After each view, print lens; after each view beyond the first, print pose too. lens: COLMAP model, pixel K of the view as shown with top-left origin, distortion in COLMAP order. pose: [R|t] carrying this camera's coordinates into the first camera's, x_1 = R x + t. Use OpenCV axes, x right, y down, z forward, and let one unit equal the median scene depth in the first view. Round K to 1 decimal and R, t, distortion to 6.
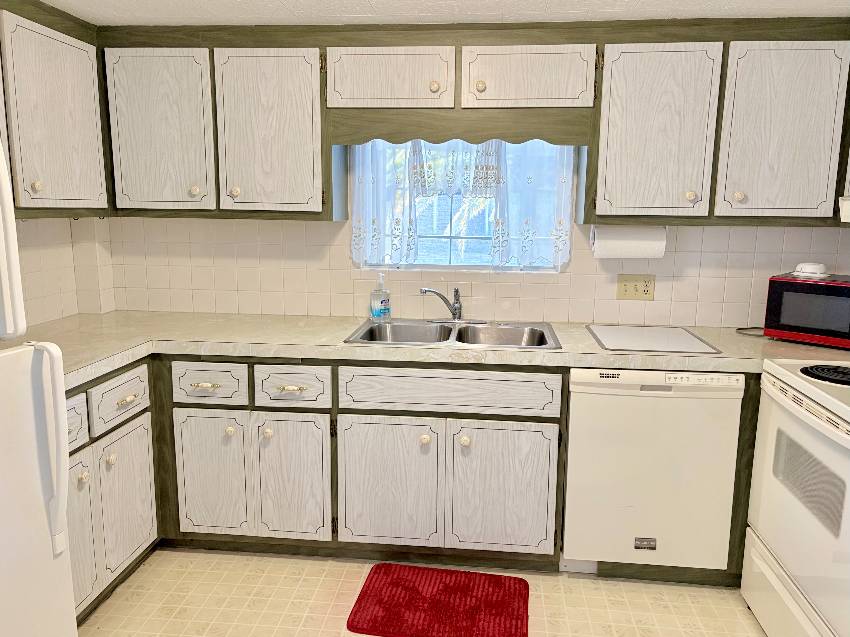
lens RADIAL K [[638.4, 0, 428.0], [0, 638.4, 315.7], [0, 0, 1]] dist [-0.015175, 0.007457]
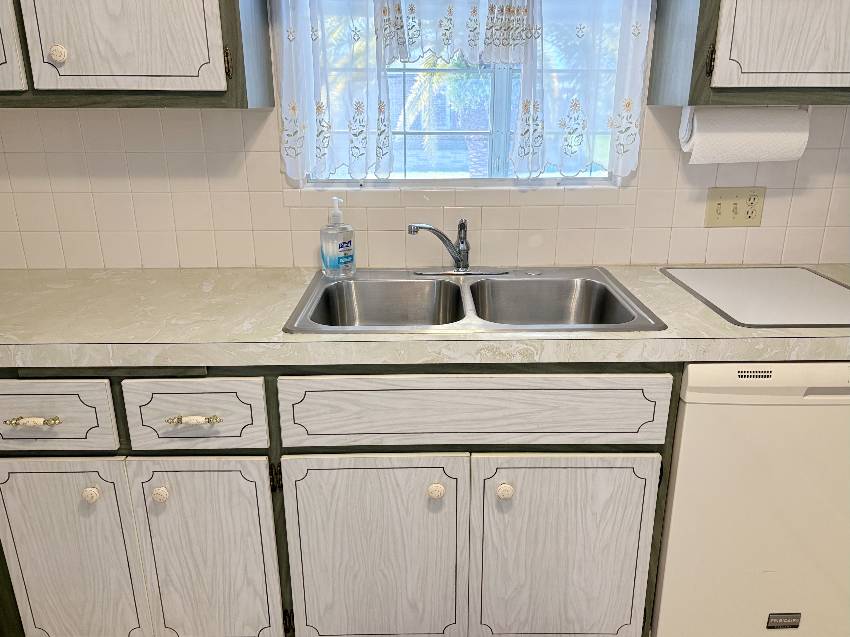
lens RADIAL K [[638.4, 0, 422.4], [0, 638.4, 321.5], [0, 0, 1]] dist [-0.015175, 0.007457]
pose [[0.994749, -0.048283, 0.090241, -0.059994], [0.033122, 0.986149, 0.162519, -0.052428], [-0.096838, -0.158677, 0.982570, 0.434658]]
